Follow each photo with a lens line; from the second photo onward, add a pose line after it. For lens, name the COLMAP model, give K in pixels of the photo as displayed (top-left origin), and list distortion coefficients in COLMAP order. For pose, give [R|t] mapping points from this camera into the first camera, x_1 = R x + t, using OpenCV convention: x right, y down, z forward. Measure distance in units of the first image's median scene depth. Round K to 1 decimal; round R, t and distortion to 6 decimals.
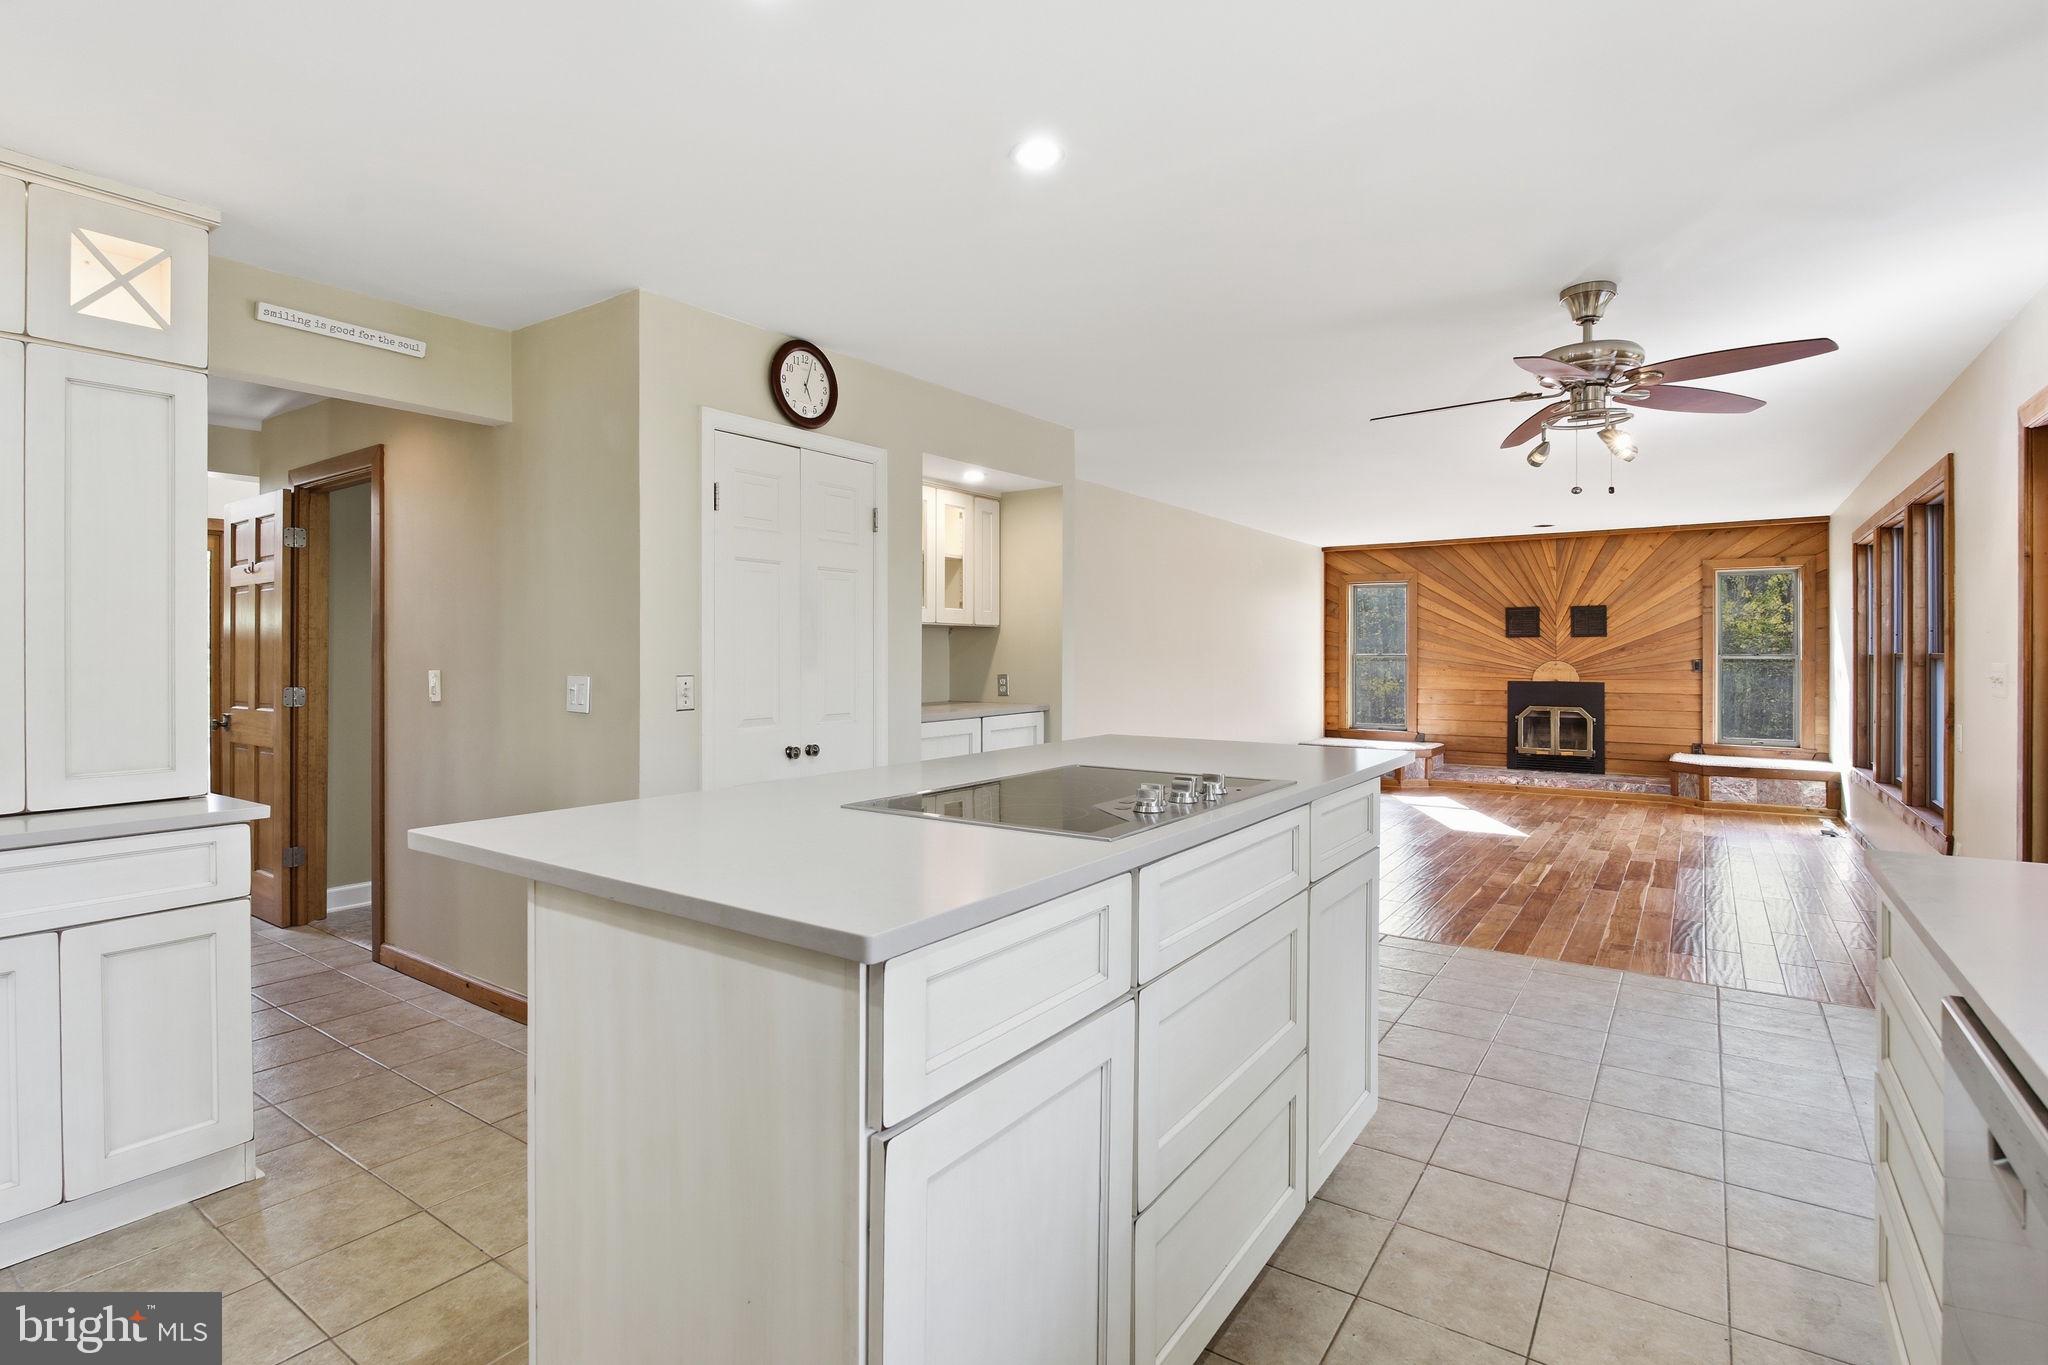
lens RADIAL K [[994.9, 0, 979.6], [0, 994.9, 661.1], [0, 0, 1]] dist [-0.008685, -0.004052]
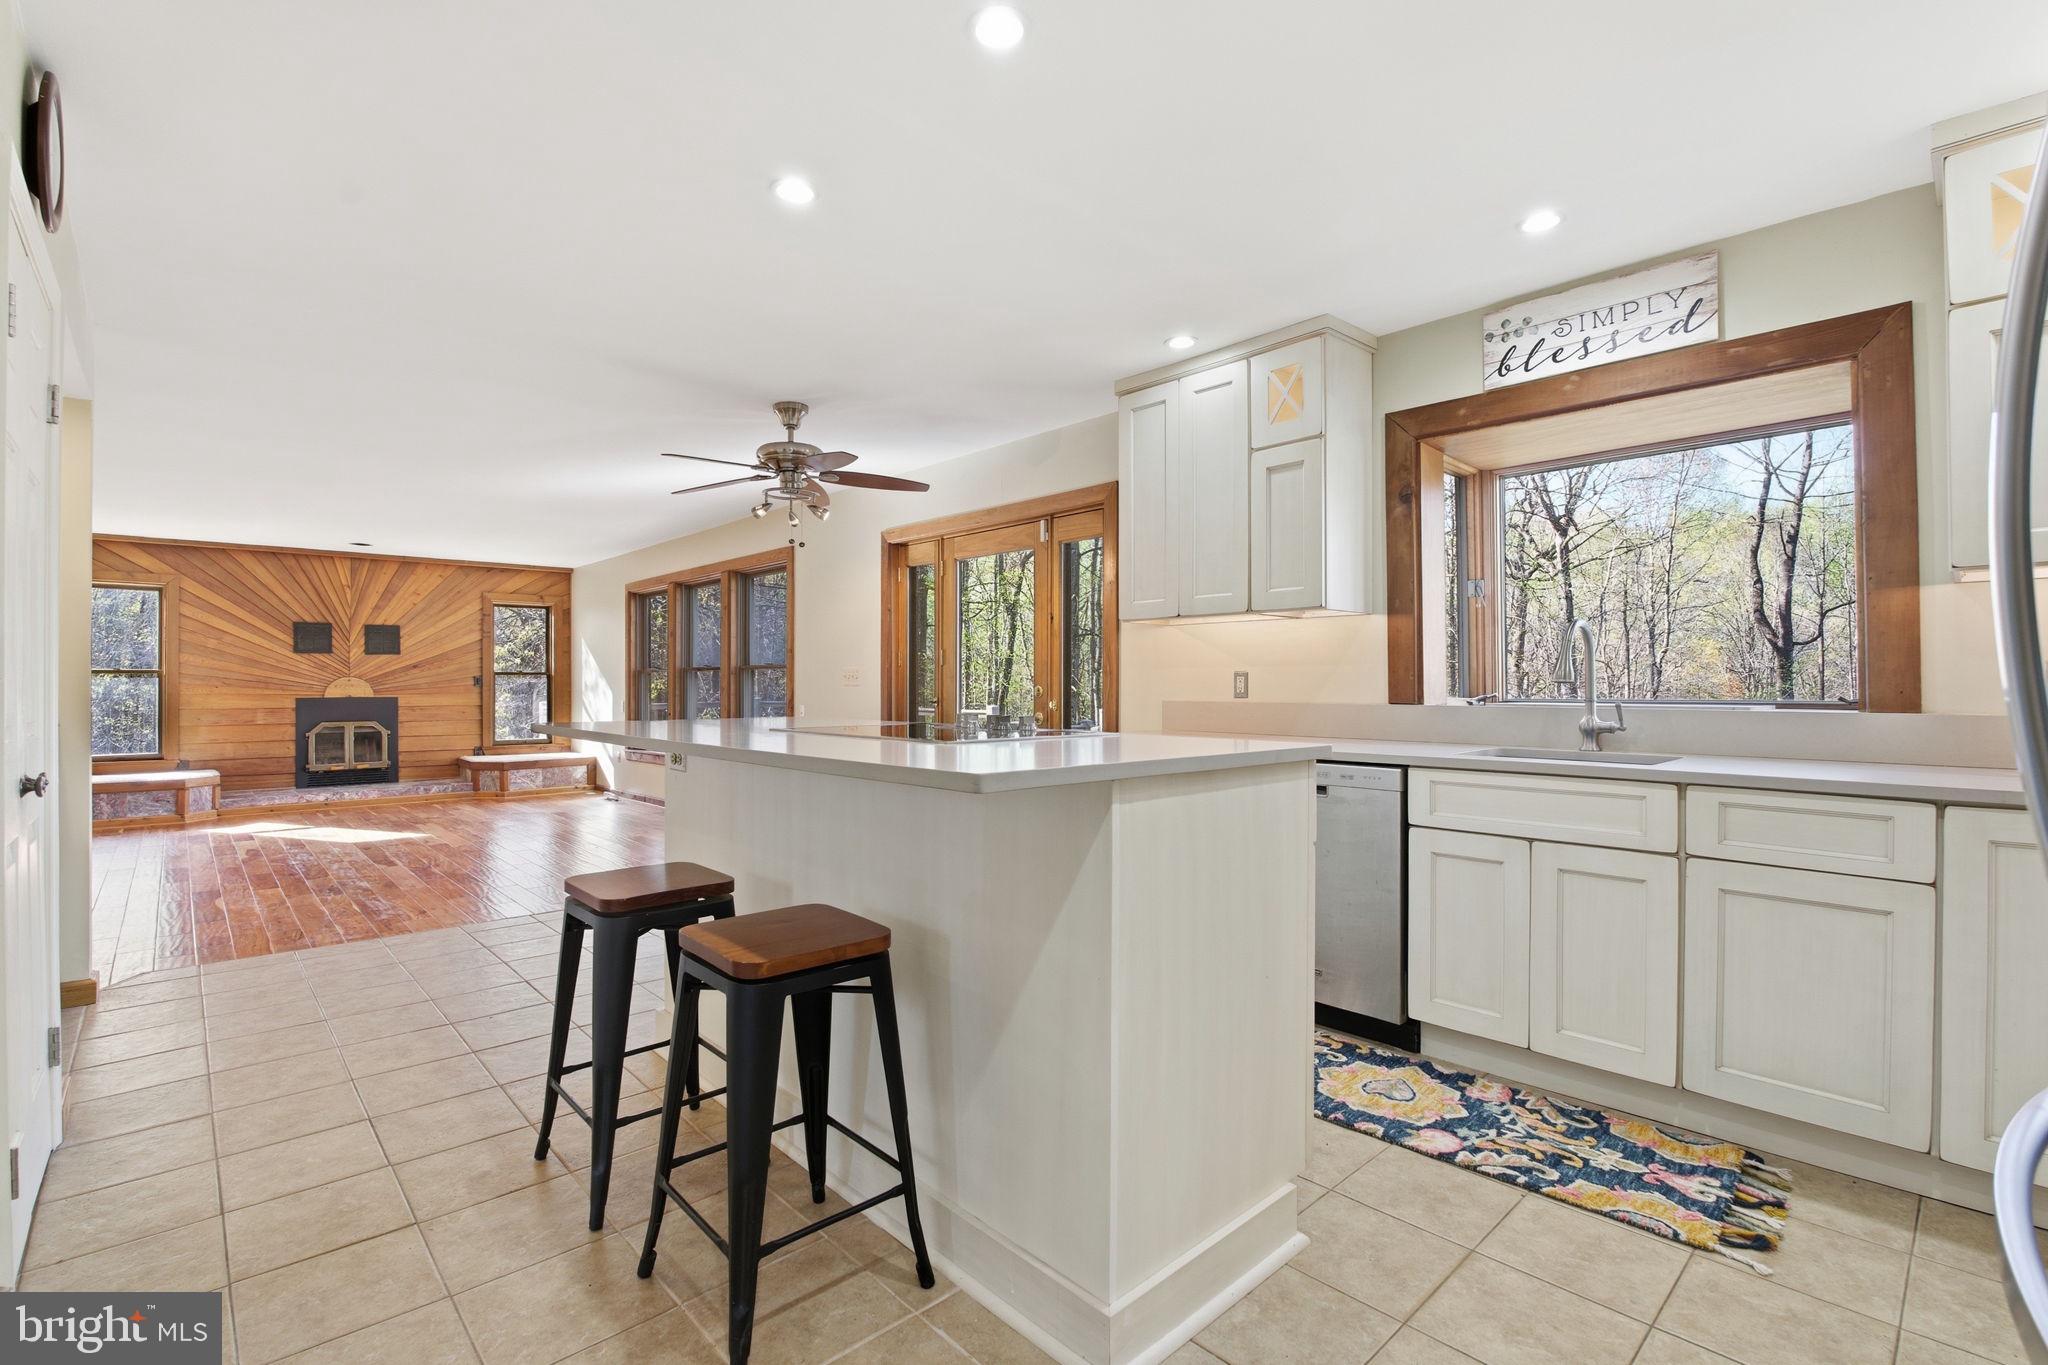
lens RADIAL K [[919.2, 0, 1059.3], [0, 919.2, 678.0], [0, 0, 1]] dist [-0.023620, -0.001474]
pose [[0.162685, 0.005138, 0.986665, -0.224649], [0.009861, 0.999928, -0.006833, 0.014732], [-0.986629, 0.010841, 0.162623, 0.129630]]
